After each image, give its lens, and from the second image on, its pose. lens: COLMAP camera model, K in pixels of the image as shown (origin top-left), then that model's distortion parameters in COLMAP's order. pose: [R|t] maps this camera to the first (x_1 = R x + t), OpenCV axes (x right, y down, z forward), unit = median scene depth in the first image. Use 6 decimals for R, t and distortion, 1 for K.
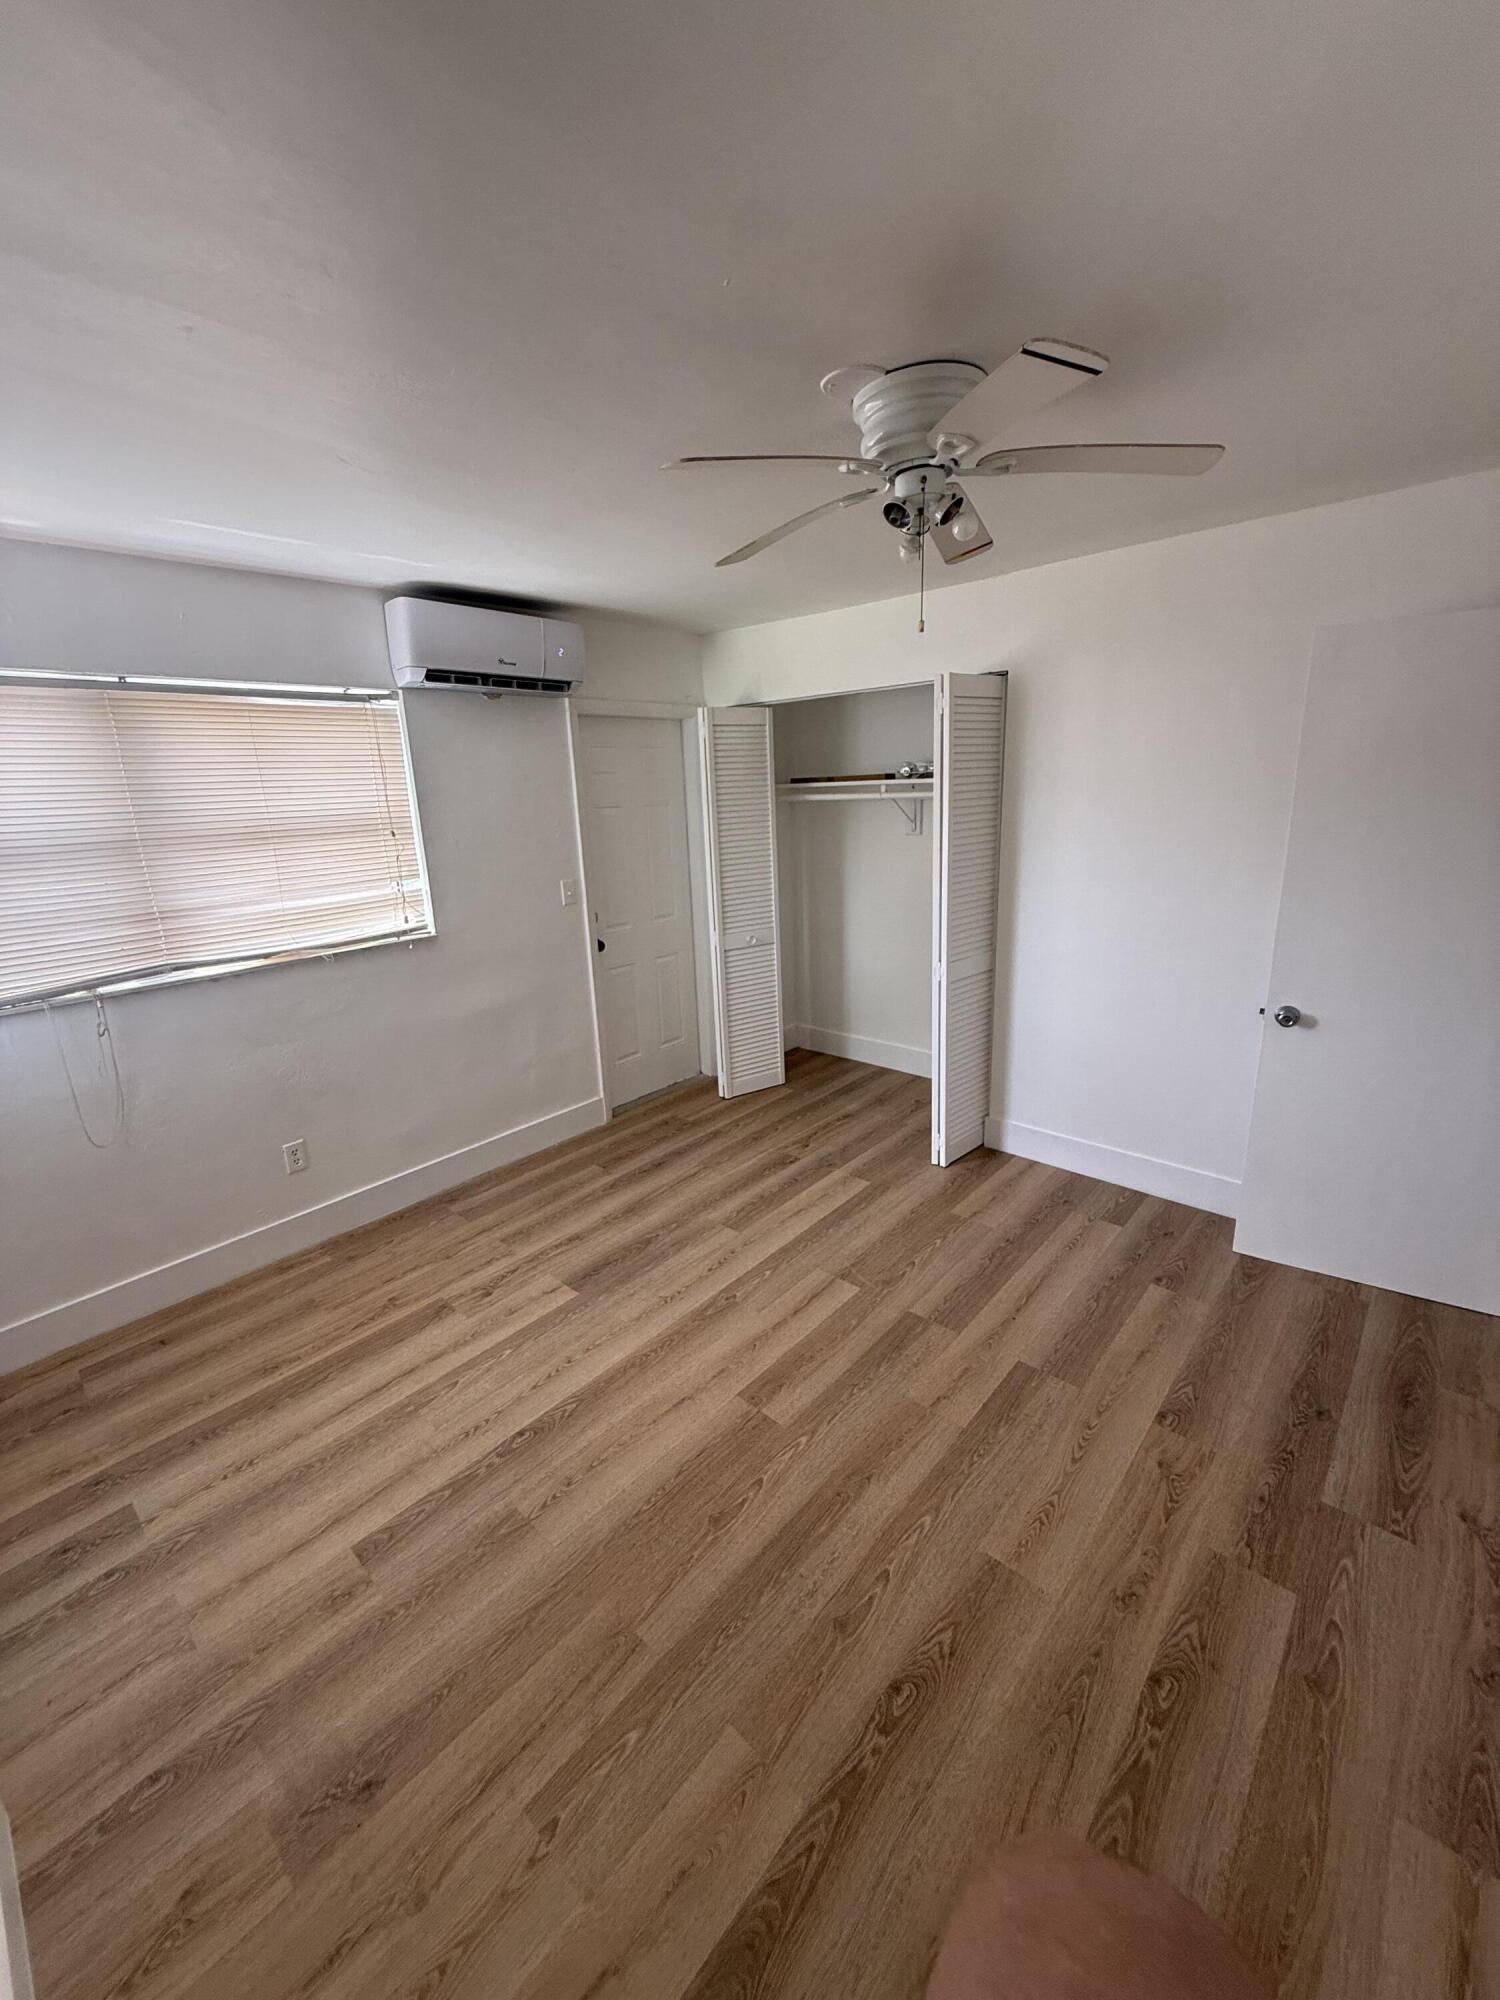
lens RADIAL K [[796.6, 0, 751.1], [0, 796.6, 993.9], [0, 0, 1]] dist [-0.001415, 0.000844]
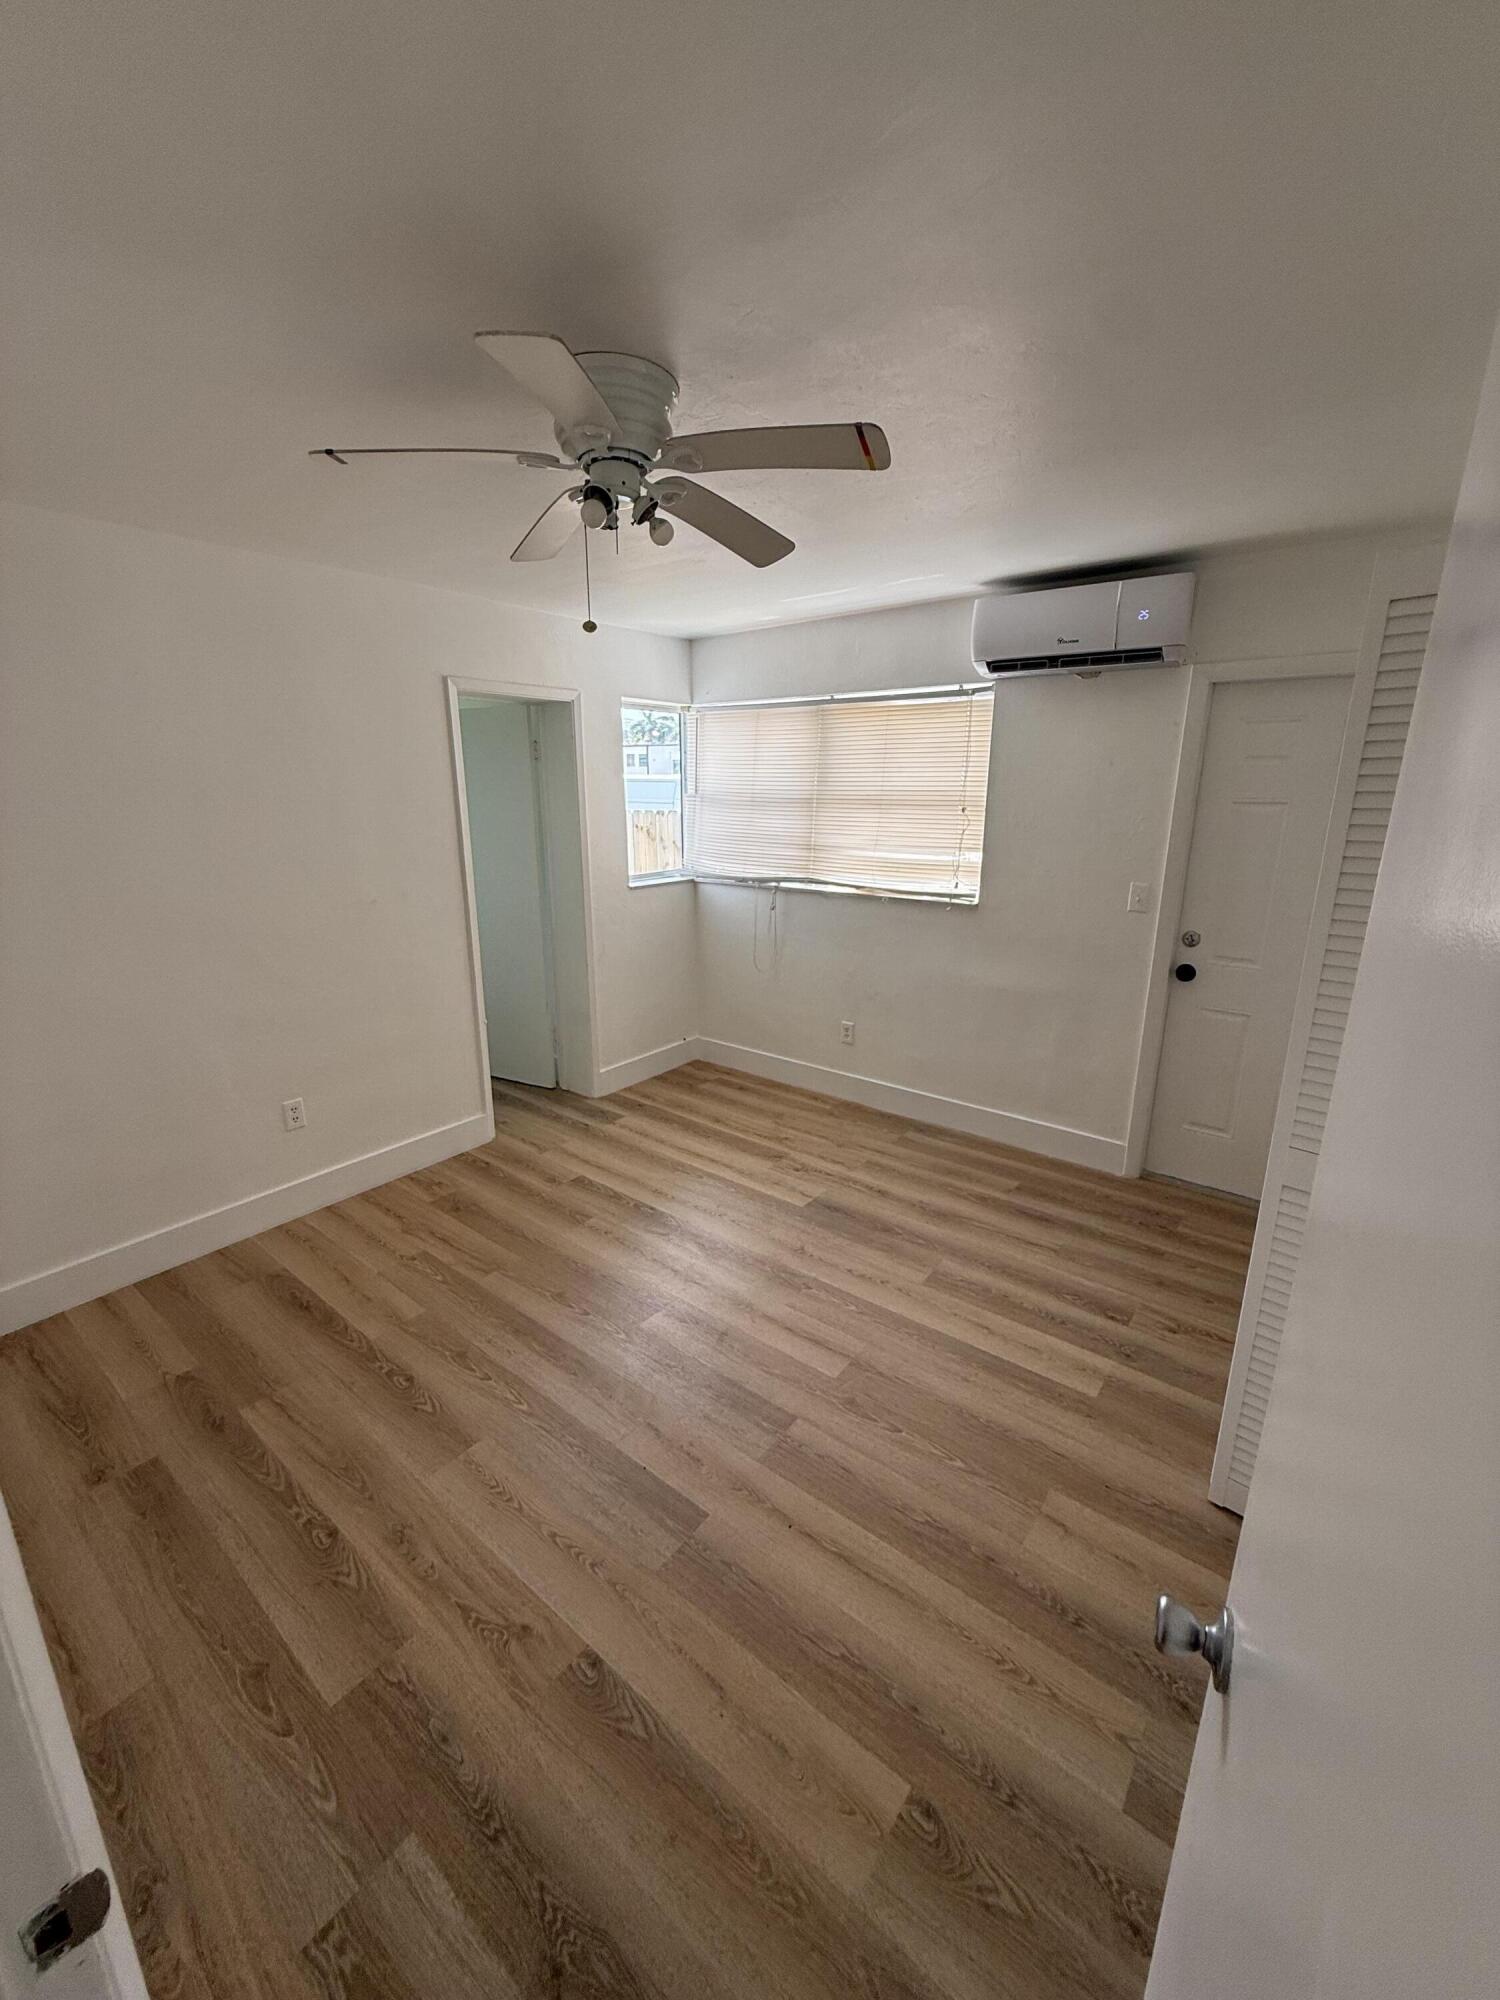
lens RADIAL K [[796.6, 0, 751.1], [0, 796.6, 993.9], [0, 0, 1]] dist [-0.001415, 0.000844]
pose [[0.068589, 0.293109, -0.953616, 0.848189], [-0.261453, 0.927739, 0.266350, -0.217754], [0.962776, 0.231057, 0.140267, 0.728778]]
